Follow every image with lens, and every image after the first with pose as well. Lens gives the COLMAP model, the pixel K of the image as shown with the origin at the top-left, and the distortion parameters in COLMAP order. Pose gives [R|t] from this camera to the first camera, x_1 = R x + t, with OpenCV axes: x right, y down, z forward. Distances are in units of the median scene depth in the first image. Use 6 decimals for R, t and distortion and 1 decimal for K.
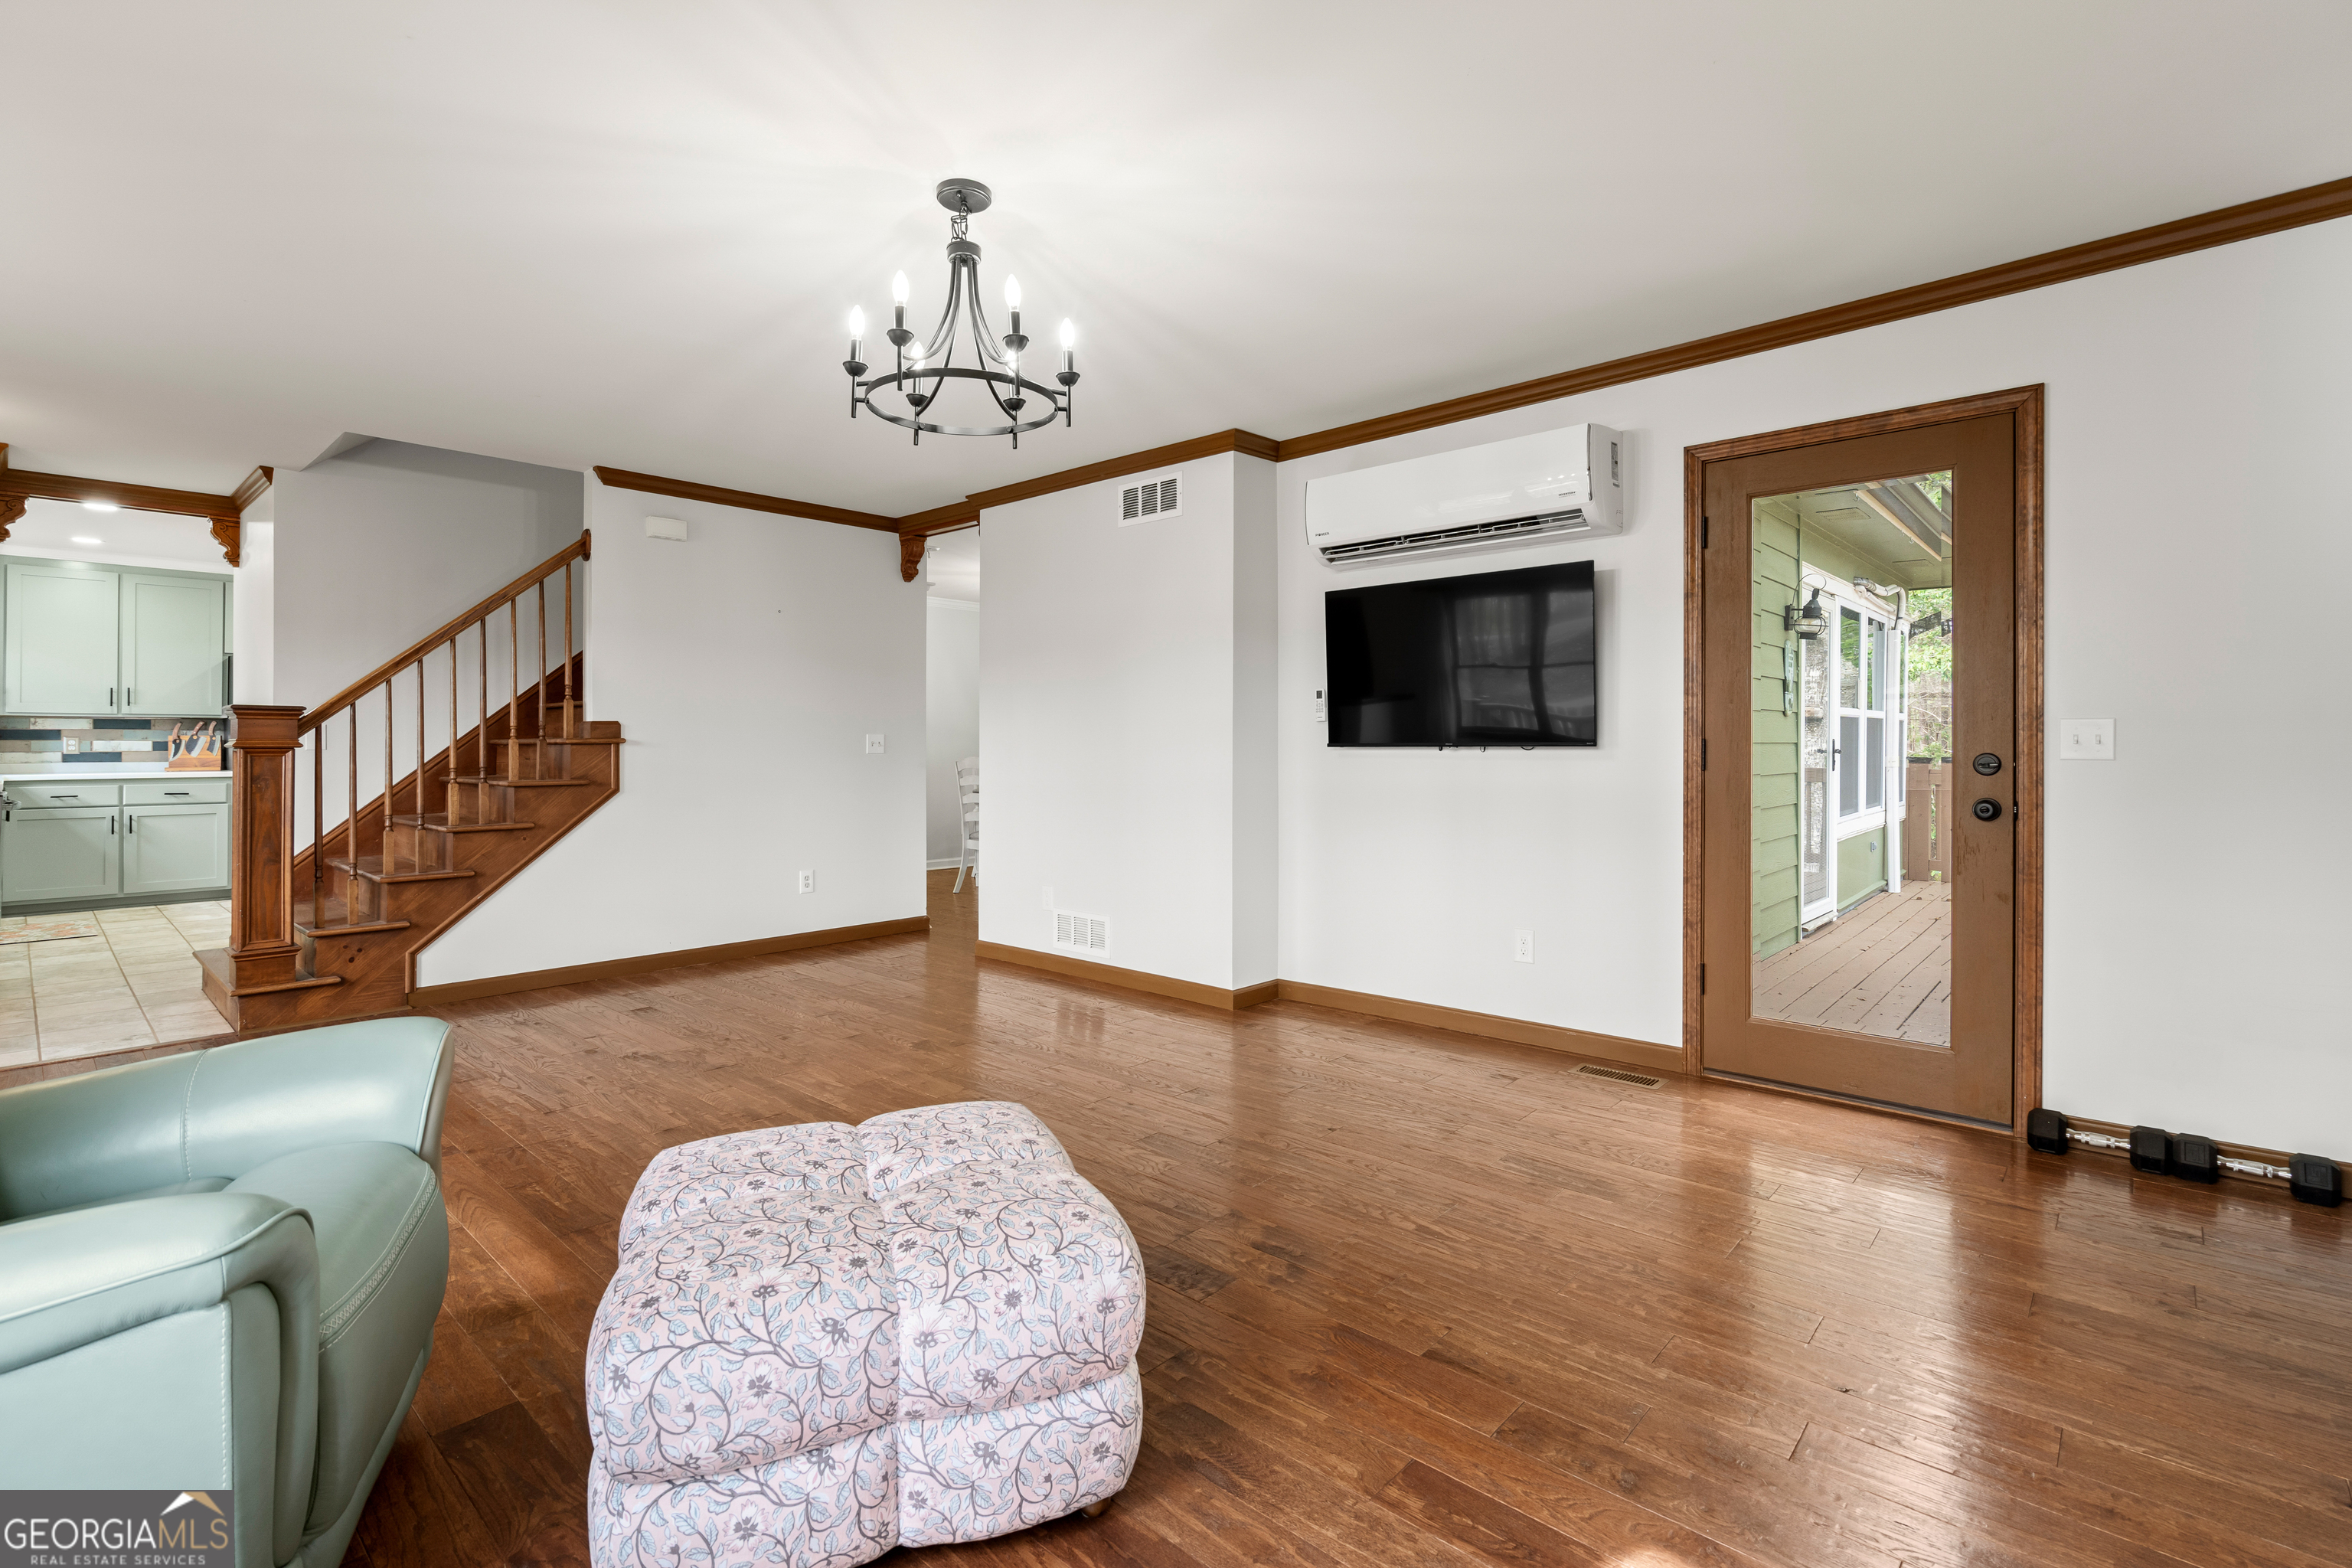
lens RADIAL K [[1077.1, 0, 1160.4], [0, 1077.1, 734.7], [0, 0, 1]] dist [0.001176, 0.000114]
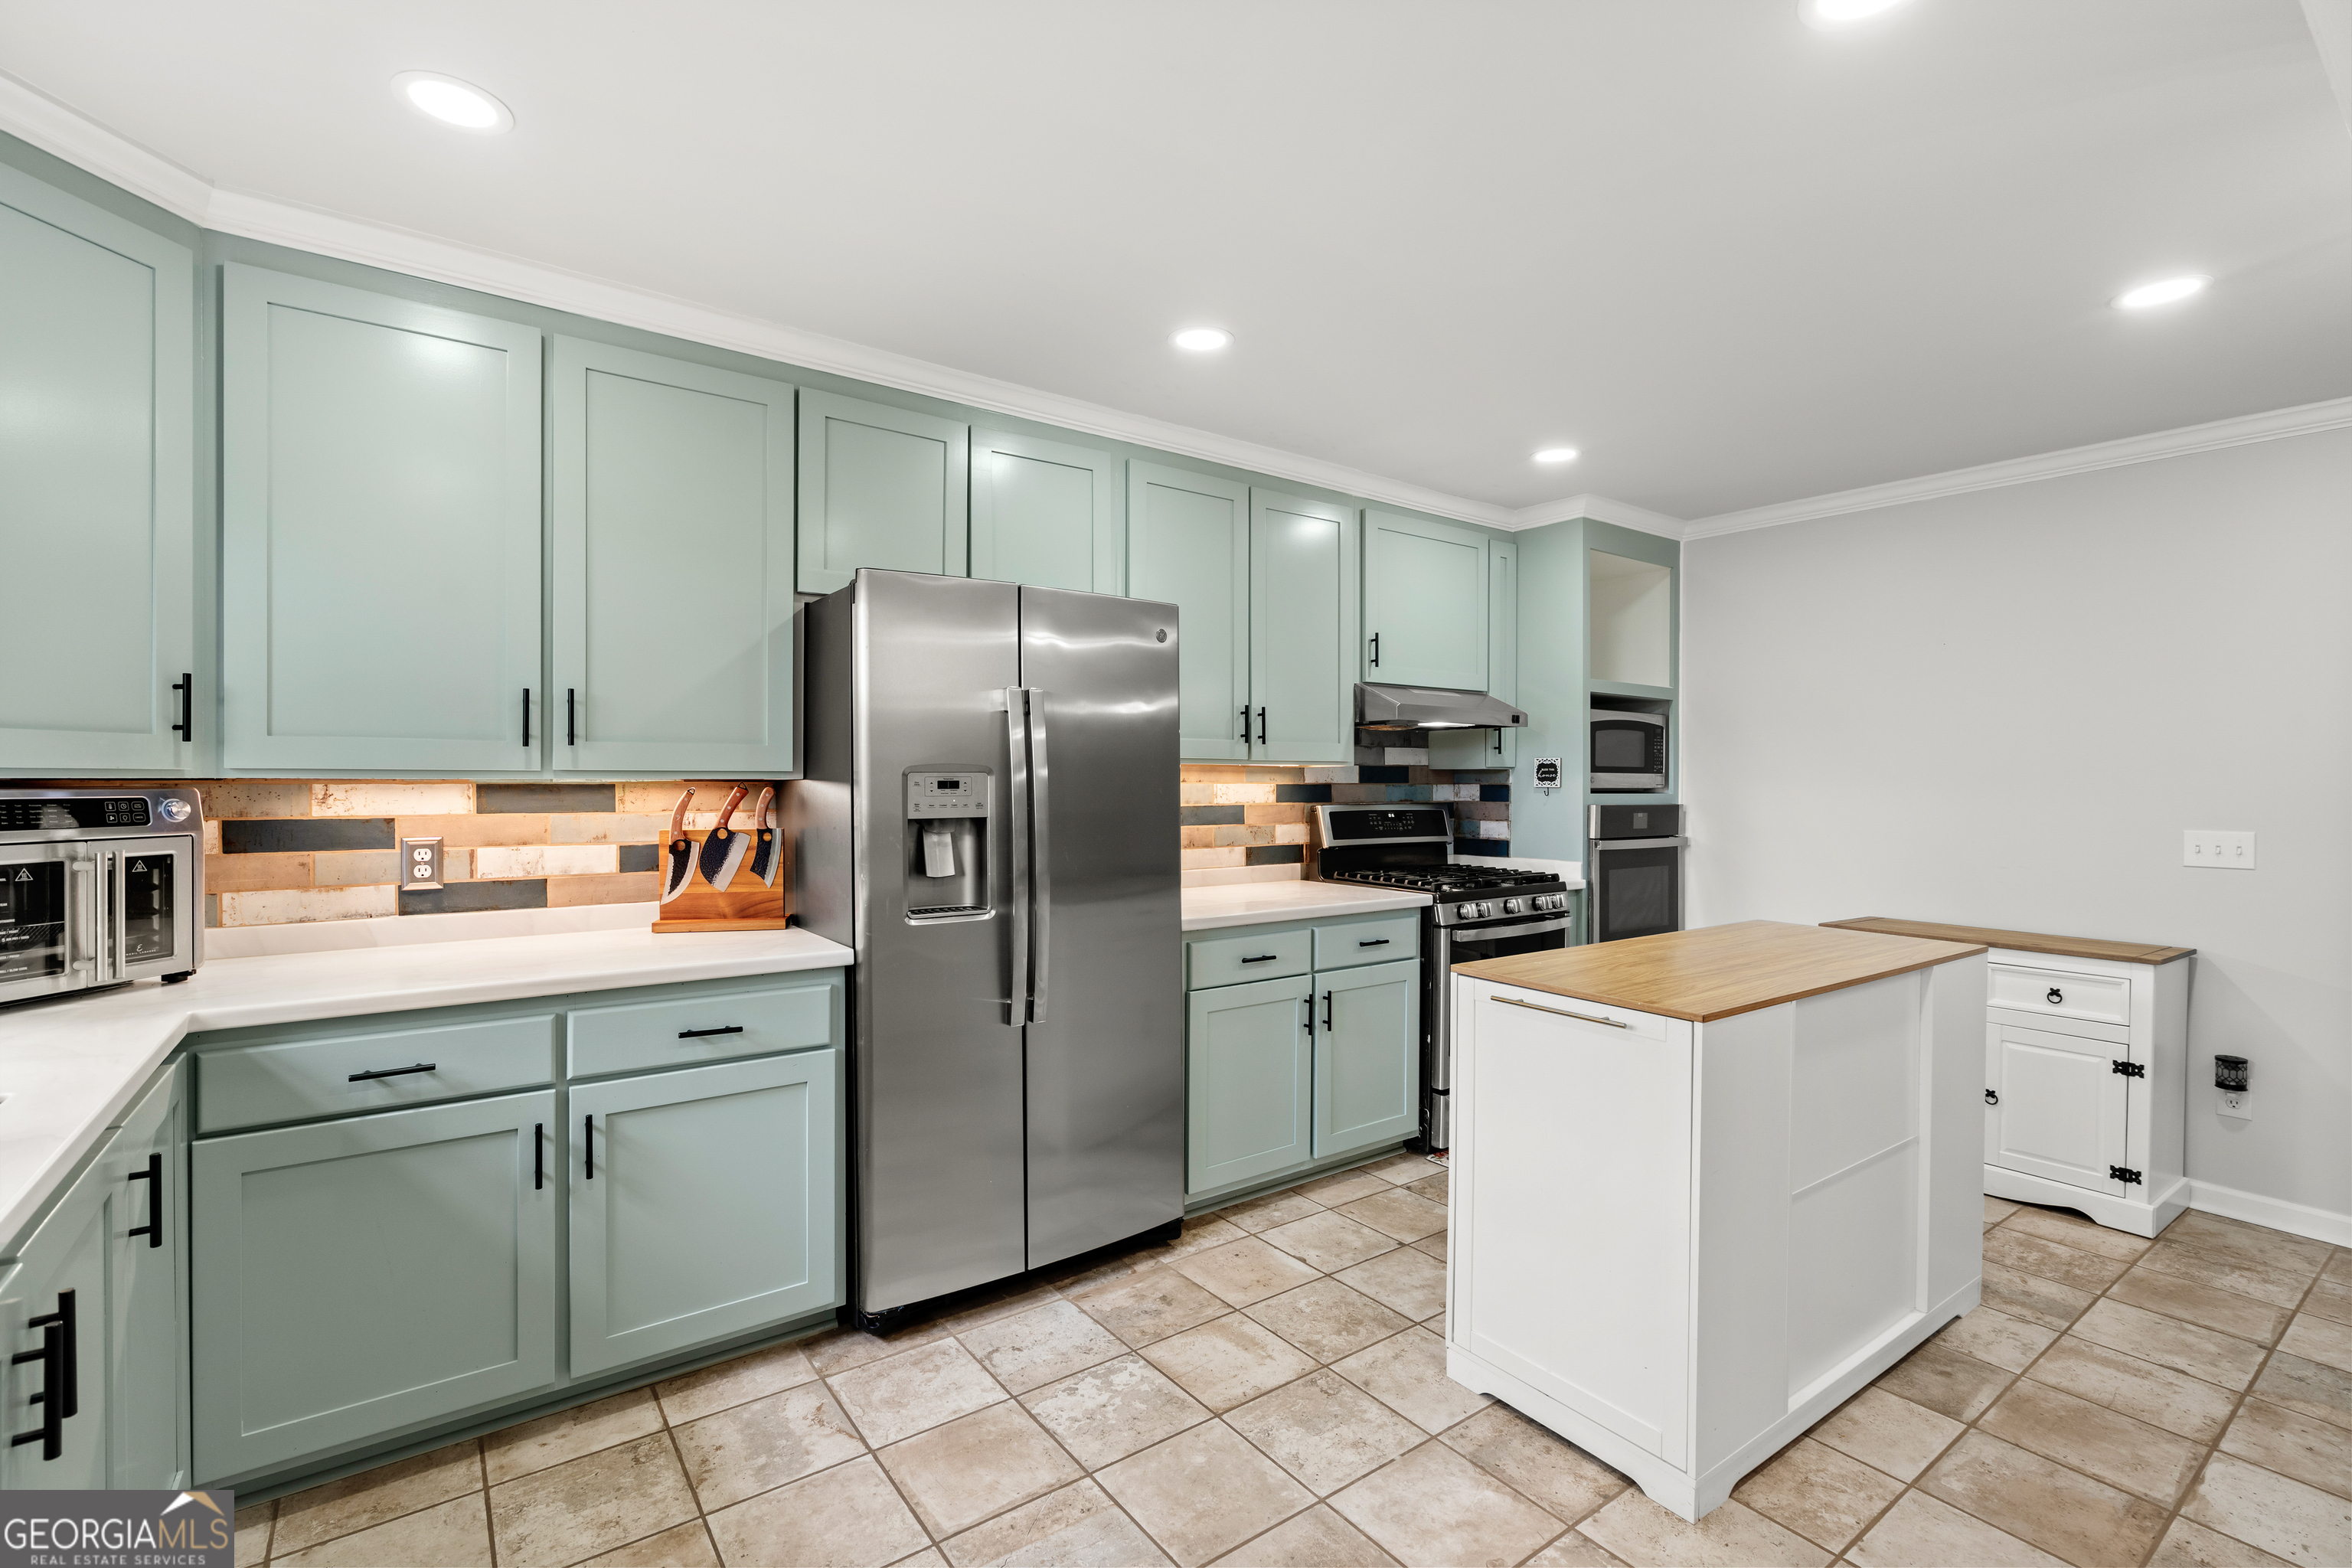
lens RADIAL K [[1059.5, 0, 1177.9], [0, 1059.5, 790.7], [0, 0, 1]] dist [-0.001197, 0.000109]
pose [[0.981768, 0.005418, -0.190008, -0.743118], [-0.002334, 0.999862, 0.016452, -0.019231], [0.190071, -0.015709, 0.981645, 0.748636]]
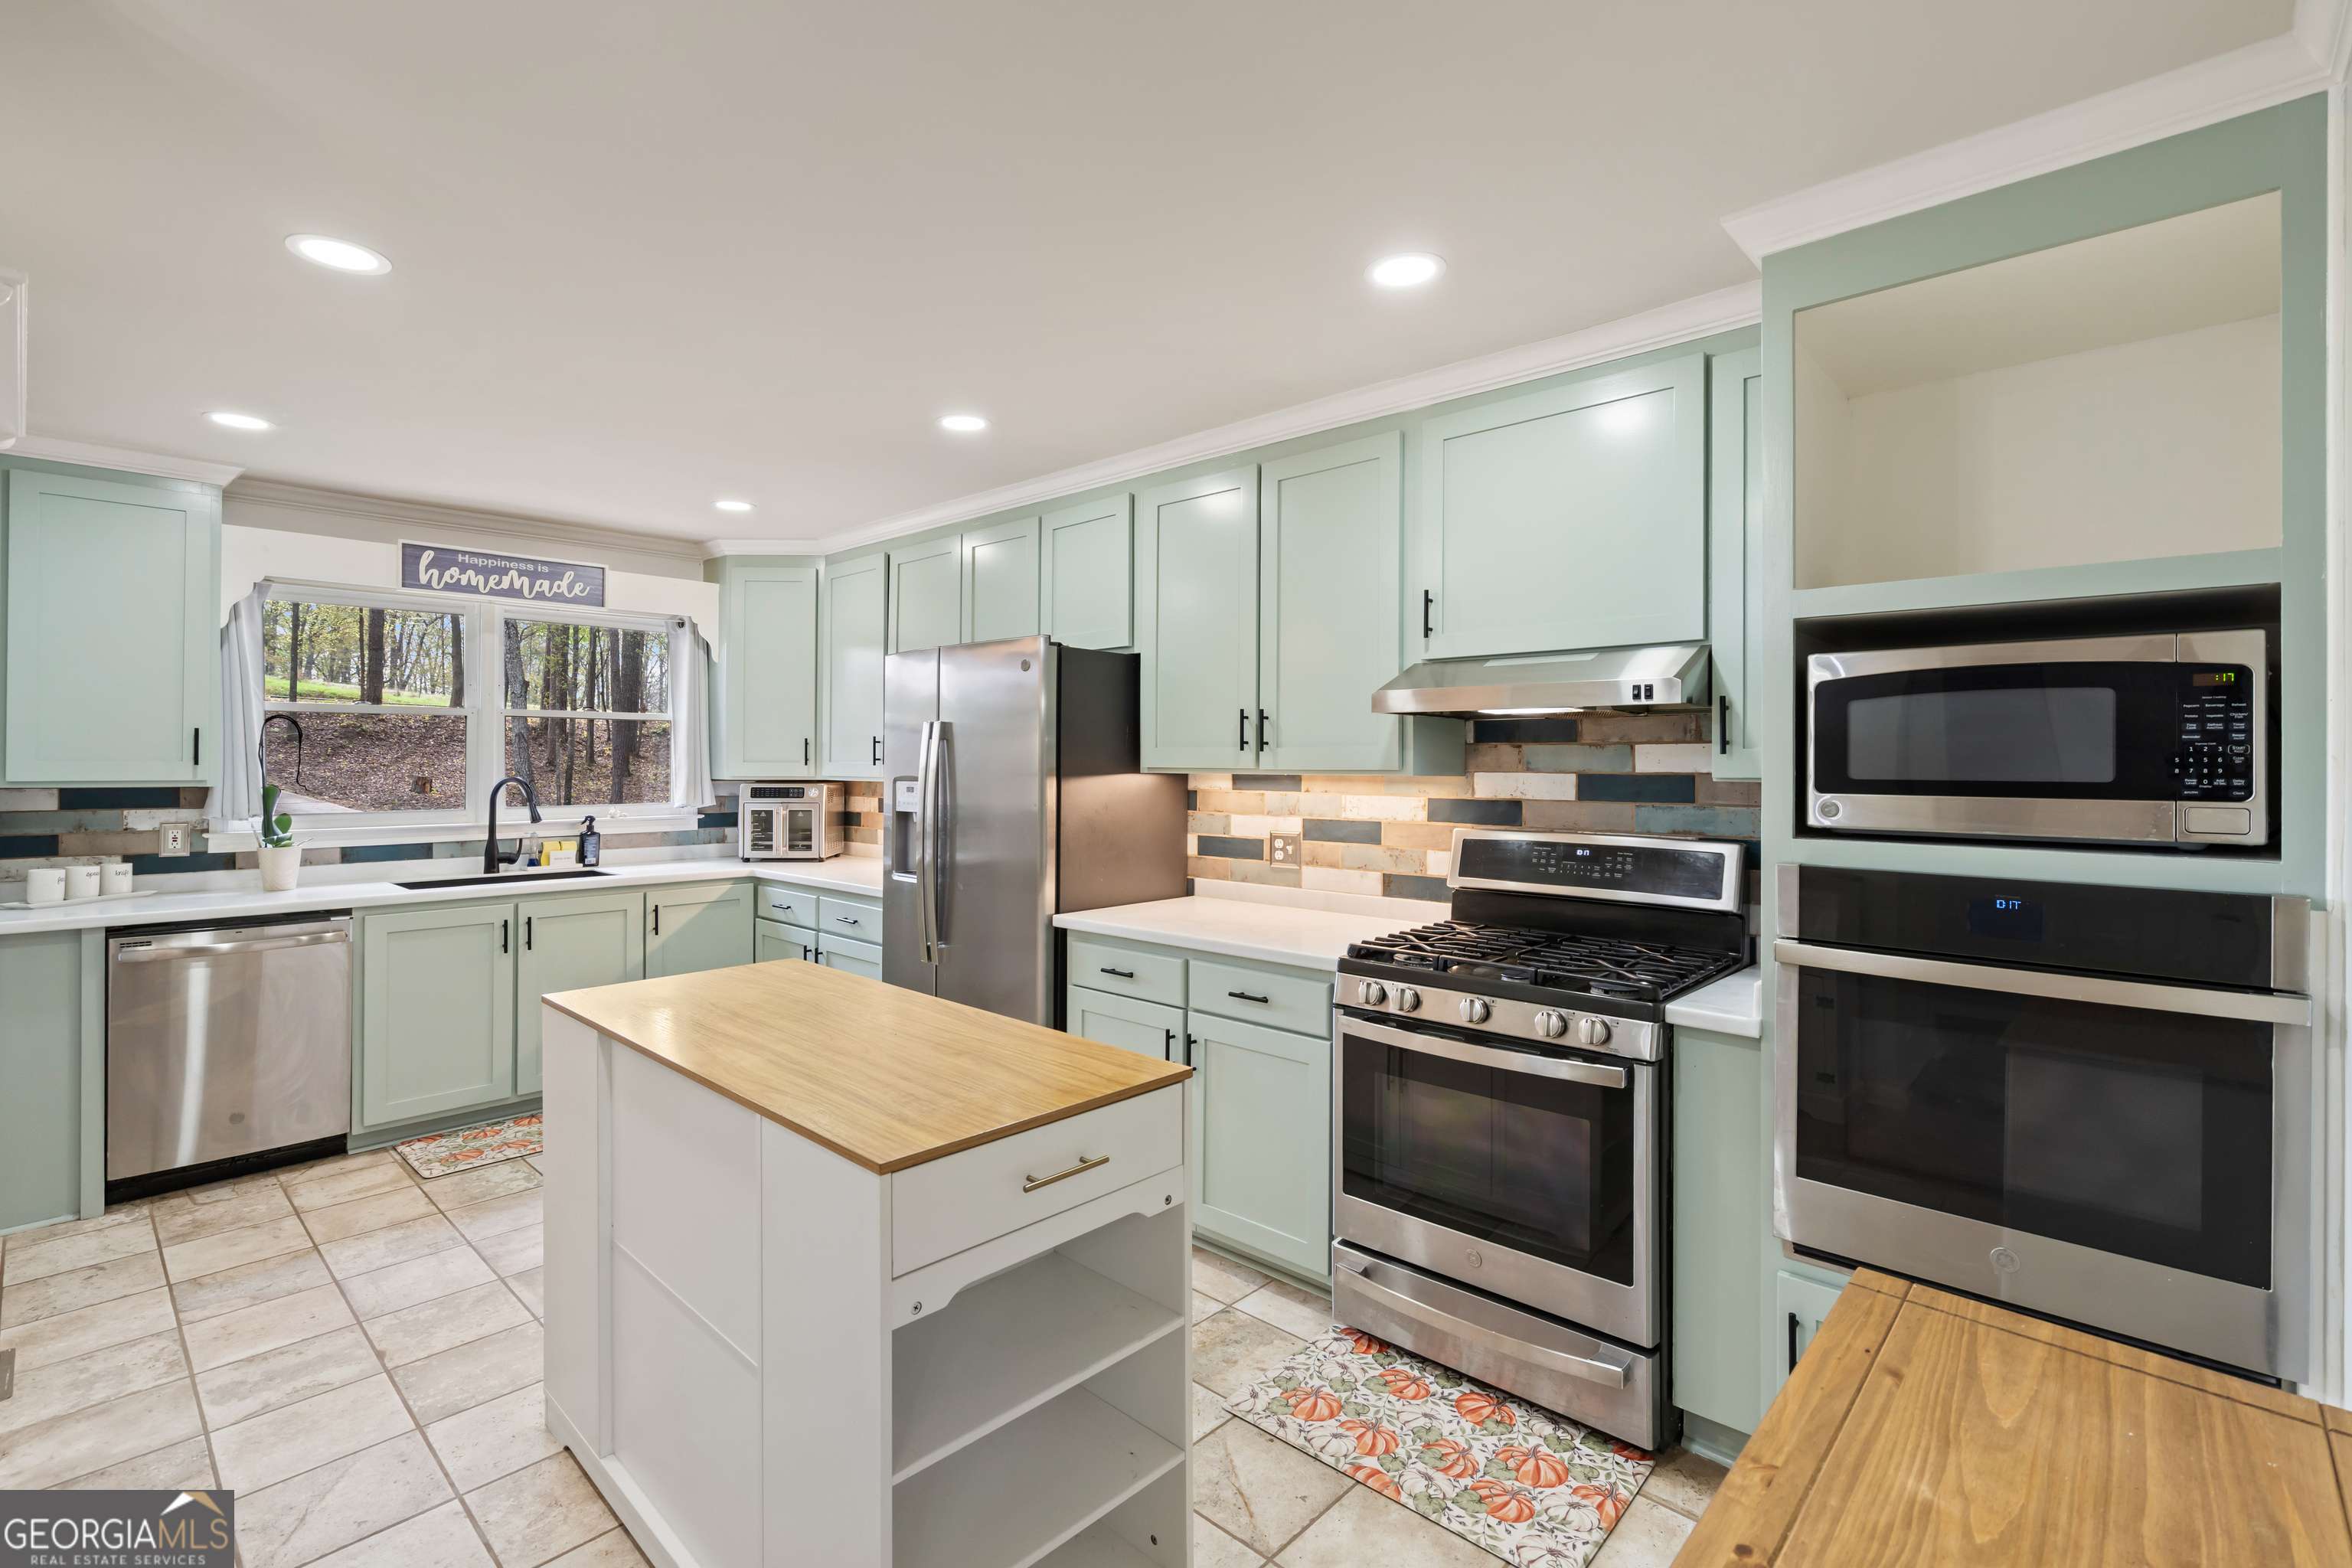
lens RADIAL K [[1077.9, 0, 1157.2], [0, 1077.9, 757.0], [0, 0, 1]] dist [0.001028, 0.000330]
pose [[-0.015193, -0.002122, -0.999882, -0.359328], [0.003616, 0.999991, -0.002177, -0.029608], [0.999878, -0.003649, -0.015185, 1.199209]]
